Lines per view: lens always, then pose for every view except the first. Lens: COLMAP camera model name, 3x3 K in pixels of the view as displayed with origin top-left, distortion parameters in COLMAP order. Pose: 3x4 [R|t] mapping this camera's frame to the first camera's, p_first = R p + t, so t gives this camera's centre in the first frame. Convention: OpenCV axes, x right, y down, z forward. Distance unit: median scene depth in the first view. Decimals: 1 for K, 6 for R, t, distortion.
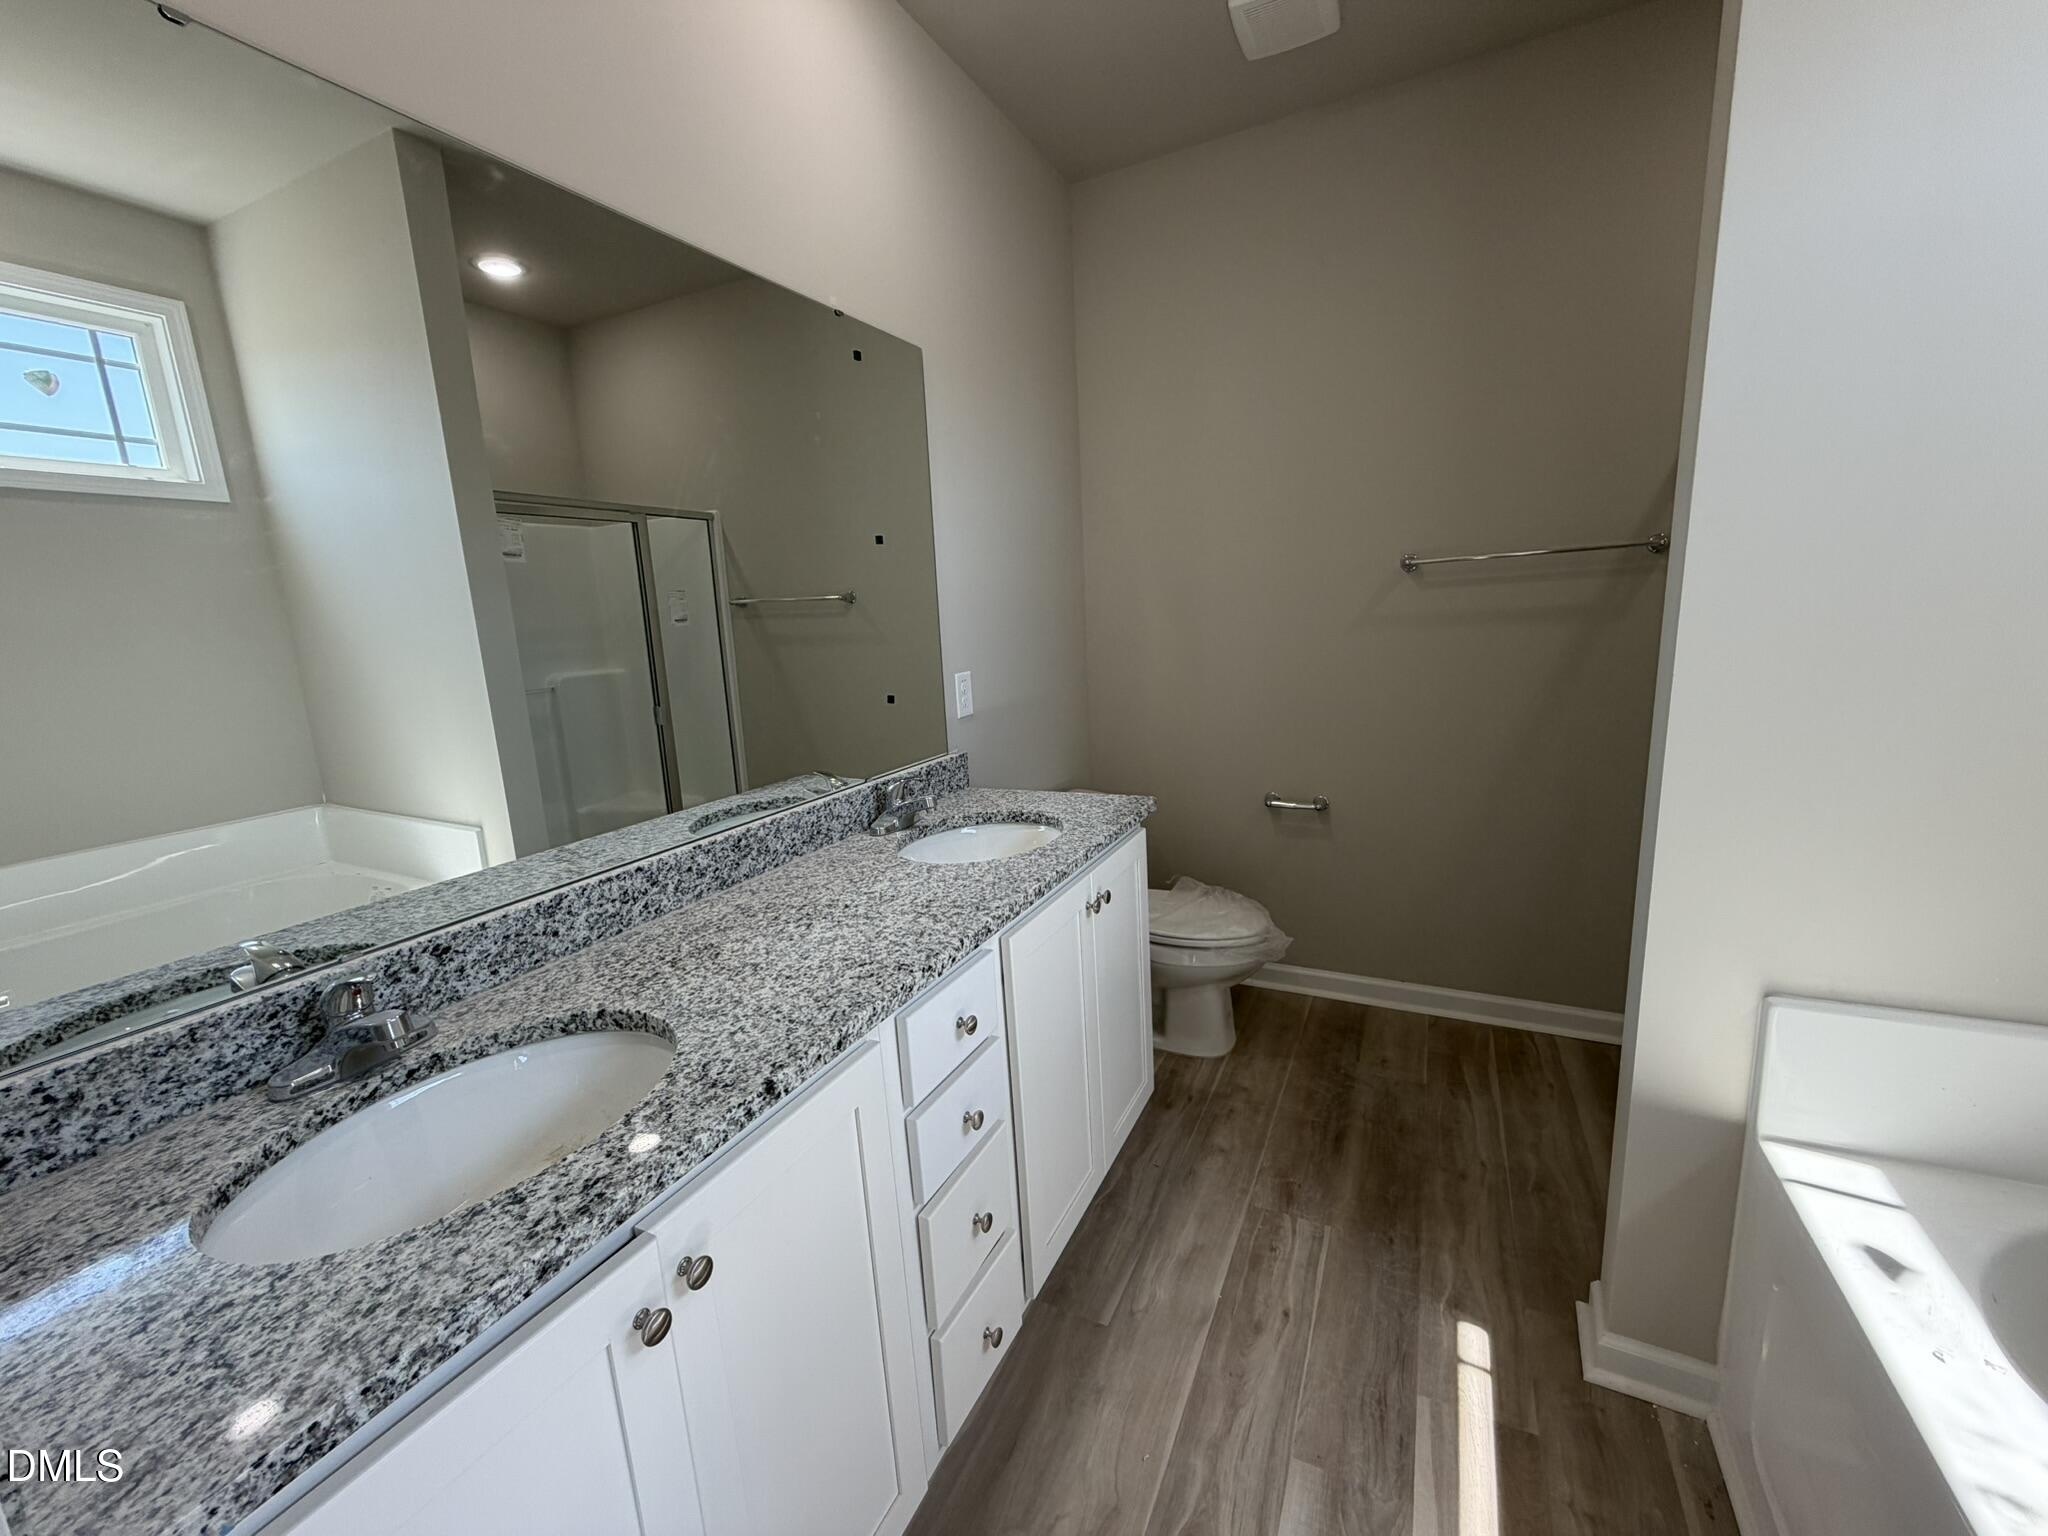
lens RADIAL K [[821.4, 0, 1019.1], [0, 821.4, 765.2], [0, 0, 1]] dist [0.003061, 0.001155]
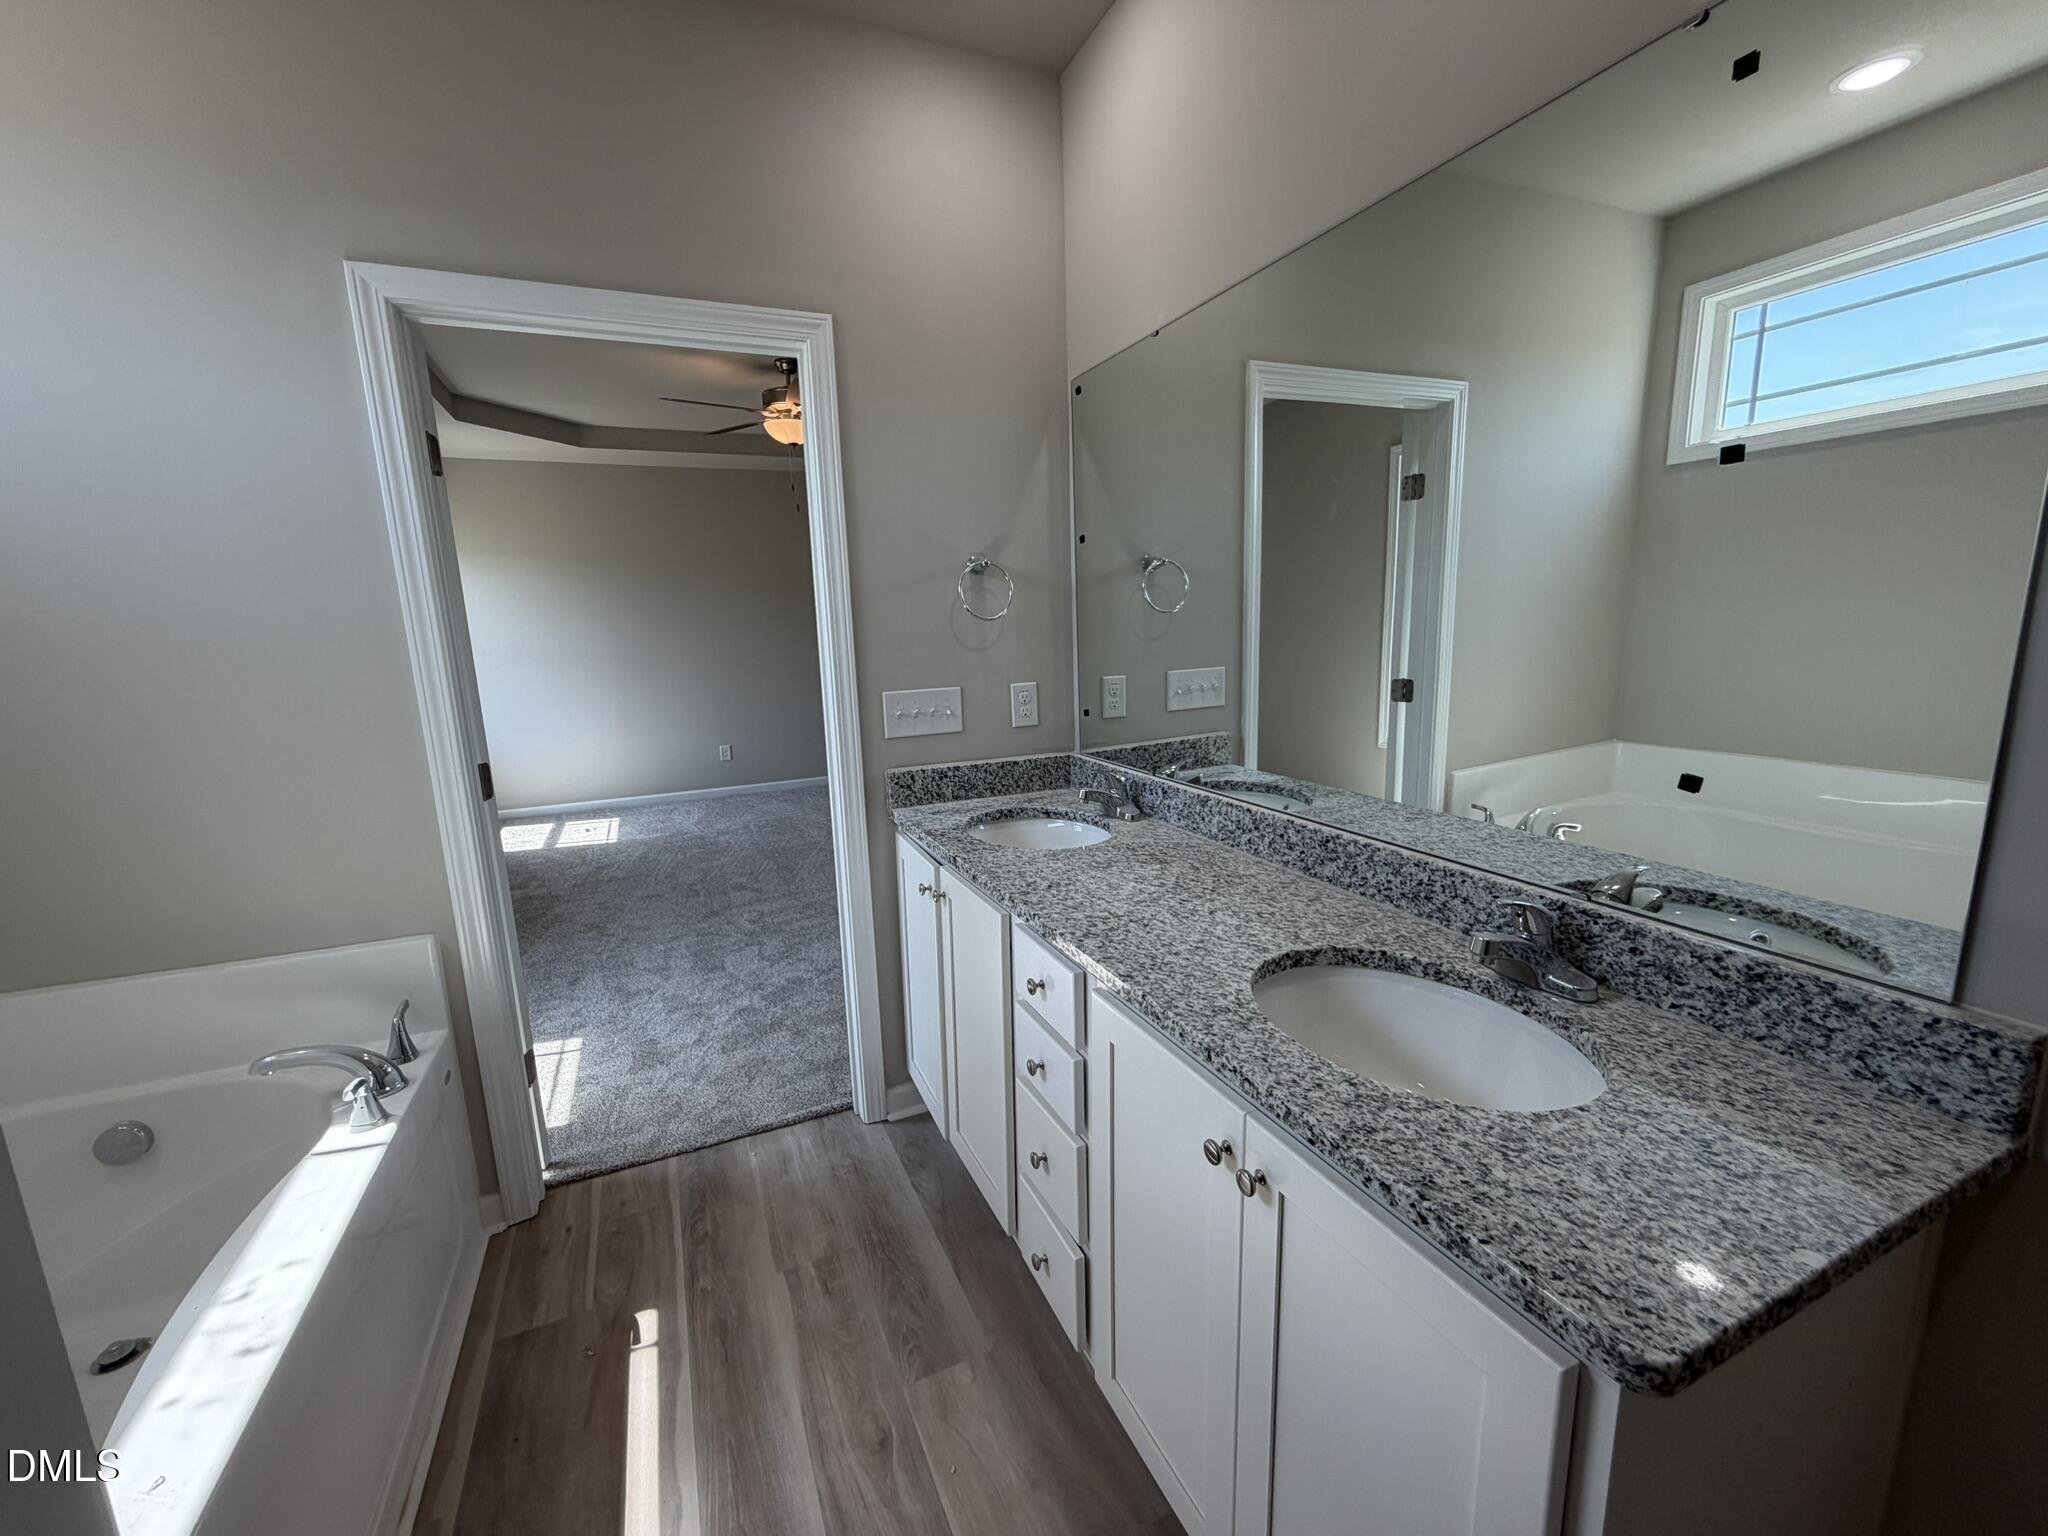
lens RADIAL K [[821.4, 0, 1020.5], [0, 821.4, 770.7], [0, 0, 1]] dist [0.003061, 0.001155]
pose [[-0.623372, 0.217951, -0.750936, 0.686620], [-0.080756, 0.937287, 0.339074, -0.328209], [0.777744, 0.272012, -0.566678, 1.419519]]
